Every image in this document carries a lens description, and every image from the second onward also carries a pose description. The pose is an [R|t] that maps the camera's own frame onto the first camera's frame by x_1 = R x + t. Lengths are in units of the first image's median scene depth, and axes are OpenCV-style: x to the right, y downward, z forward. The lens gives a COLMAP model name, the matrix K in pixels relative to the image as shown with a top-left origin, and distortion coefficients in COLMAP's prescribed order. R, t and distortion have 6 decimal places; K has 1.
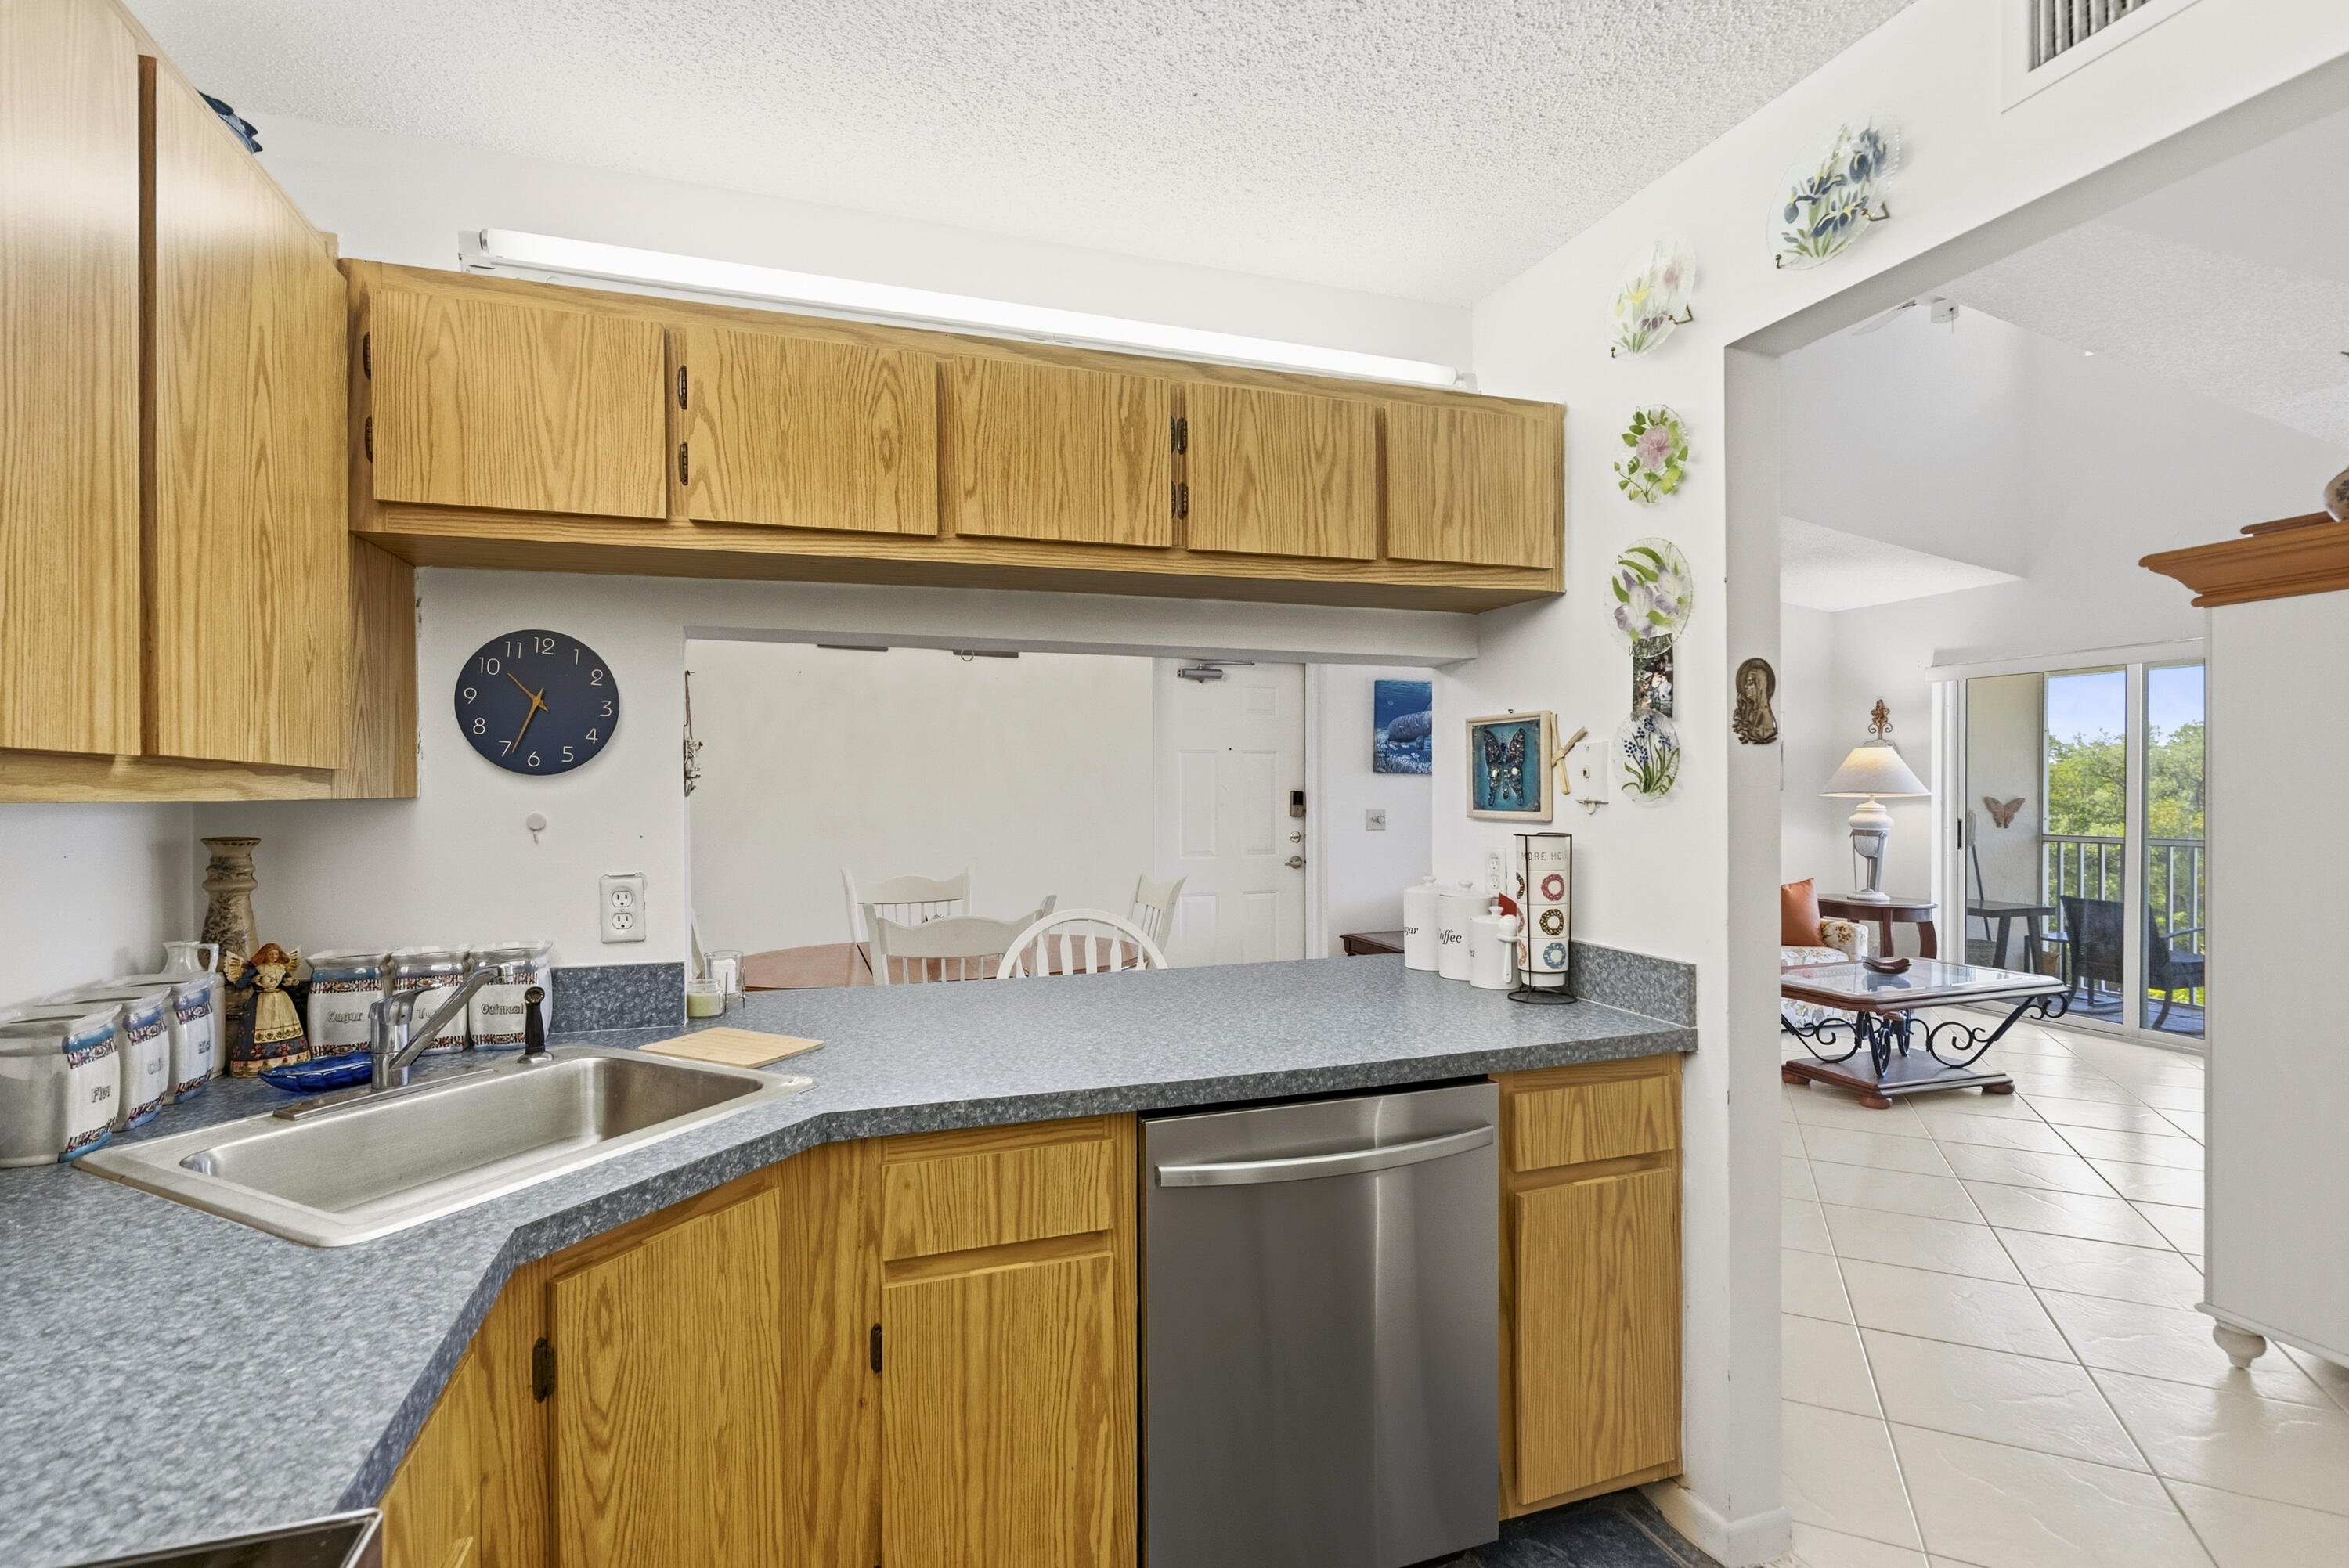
lens RADIAL K [[1080.7, 0, 1169.6], [0, 1080.7, 796.3], [0, 0, 1]] dist [-0.004540, 0.000655]
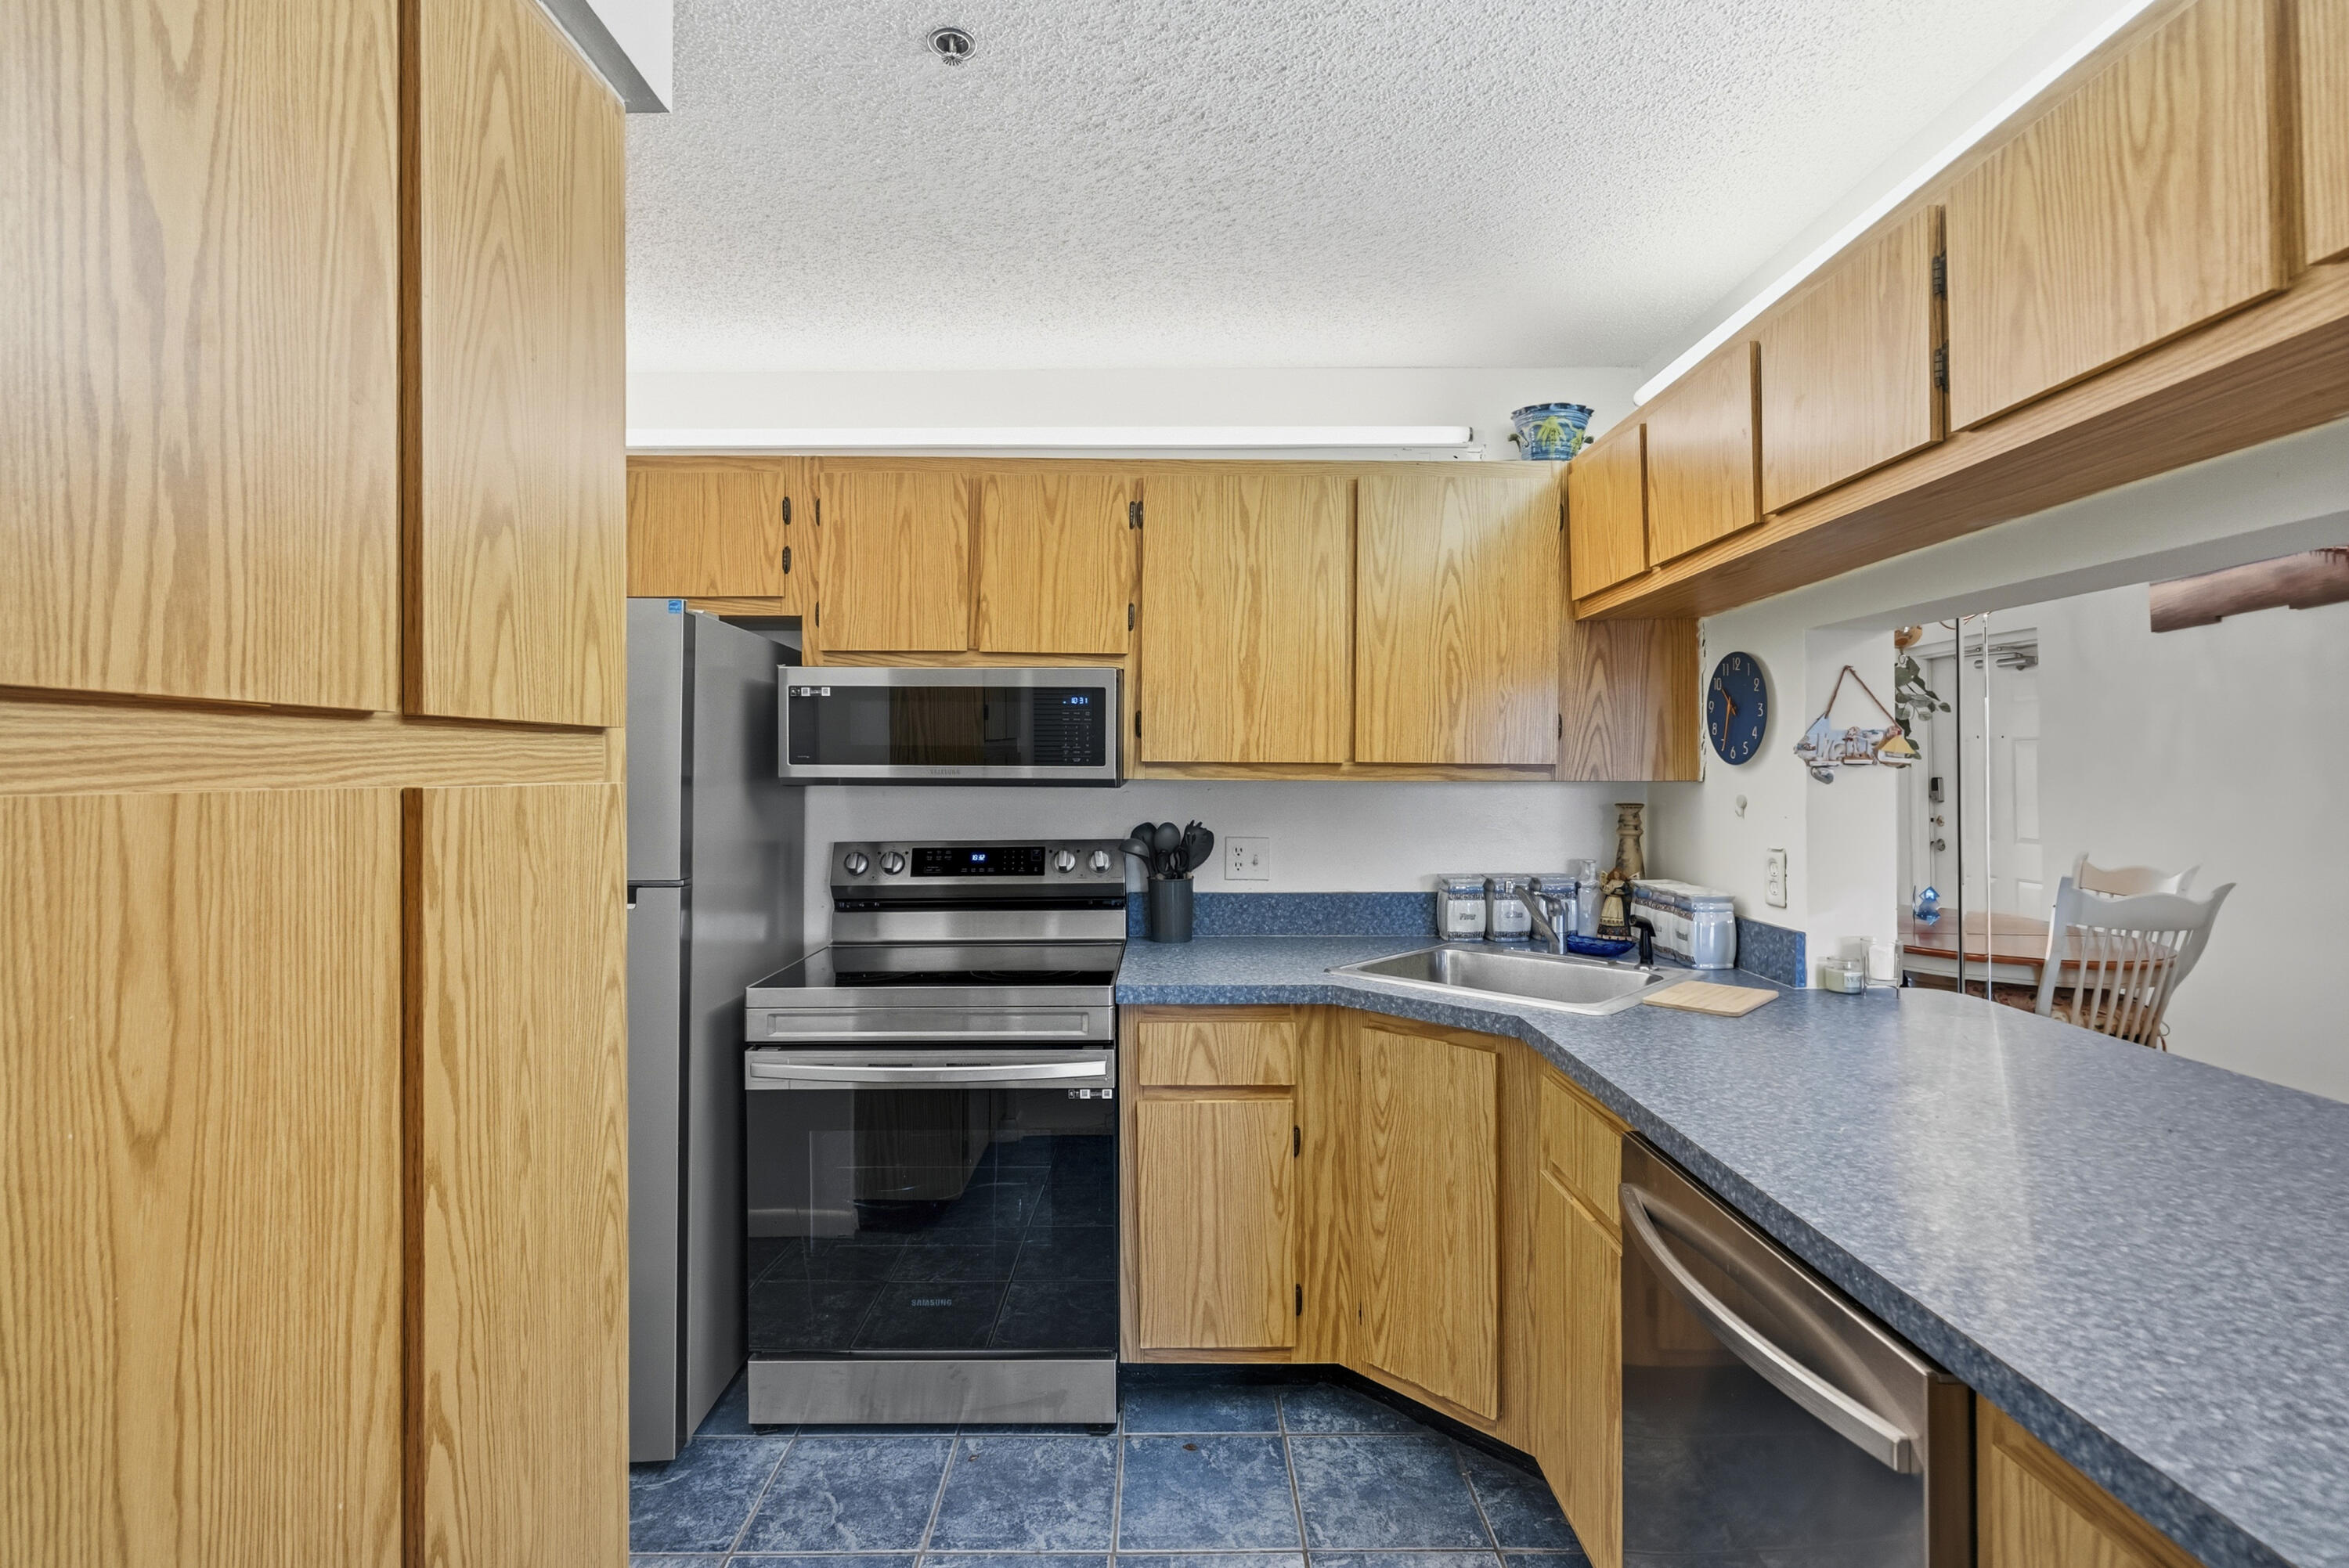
lens RADIAL K [[1080.7, 0, 1151.0], [0, 1080.7, 771.3], [0, 0, 1]] dist [-0.004540, 0.000655]
pose [[-0.336039, 0.005260, -0.941833, 0.267167], [-0.003187, 0.999972, 0.006722, -0.005737], [0.941843, 0.005260, -0.336013, 0.242690]]
